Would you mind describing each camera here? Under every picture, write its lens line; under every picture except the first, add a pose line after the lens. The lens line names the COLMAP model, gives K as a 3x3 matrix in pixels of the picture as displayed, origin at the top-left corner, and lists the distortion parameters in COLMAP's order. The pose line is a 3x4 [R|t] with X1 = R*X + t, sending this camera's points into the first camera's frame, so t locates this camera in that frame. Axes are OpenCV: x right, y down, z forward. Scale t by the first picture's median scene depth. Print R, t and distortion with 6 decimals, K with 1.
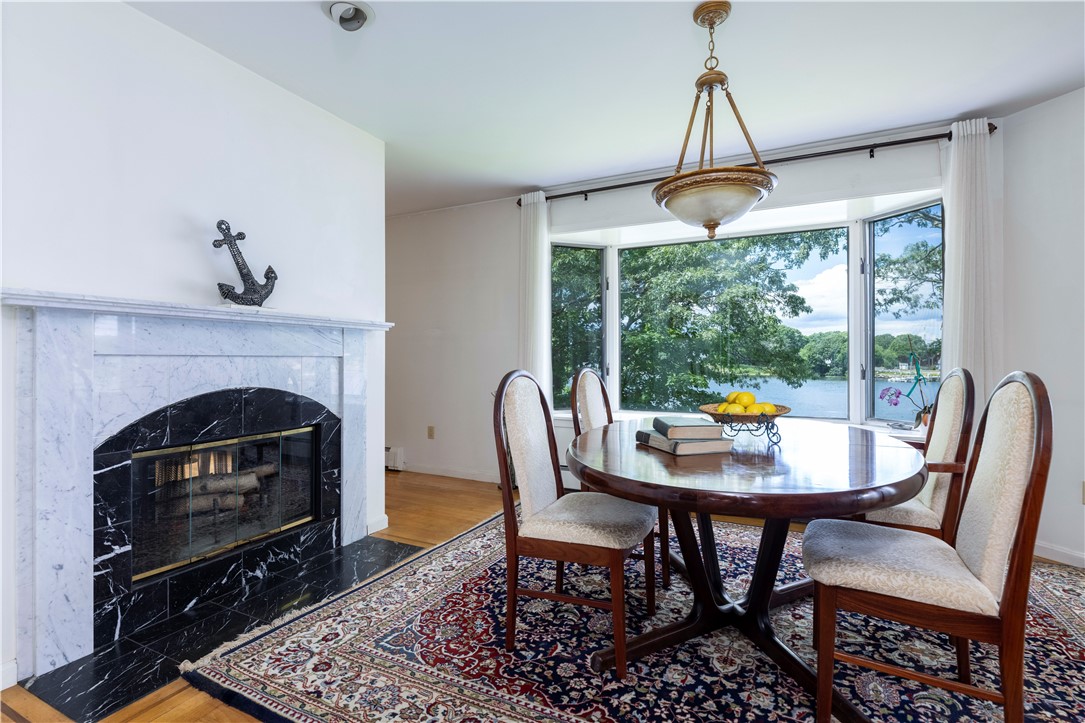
lens RADIAL K [[497.0, 0, 541.5], [0, 497.0, 358.5], [0, 0, 1]] dist [0.000331, 0.000457]
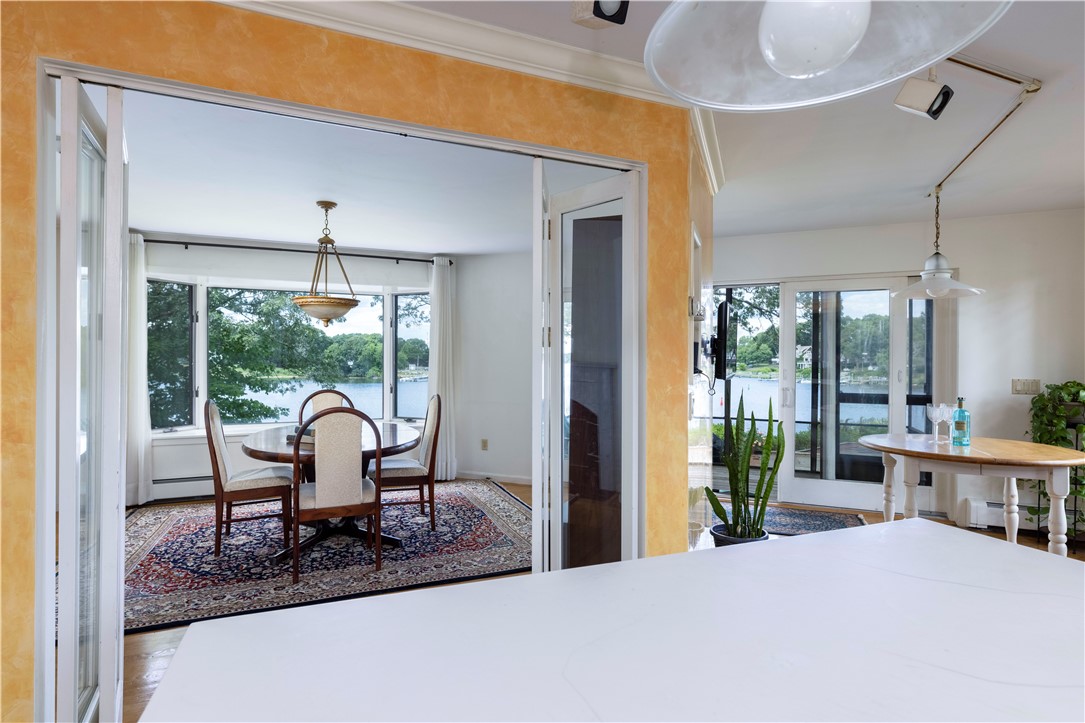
lens RADIAL K [[534.9, 0, 542.3], [0, 534.9, 361.0], [0, 0, 1]] dist [-0.001427, 0.000344]
pose [[0.646210, 0.002413, 0.763156, -0.595797], [-0.005133, 0.999986, 0.001184, -0.109498], [-0.763142, -0.004682, 0.646214, -0.814537]]
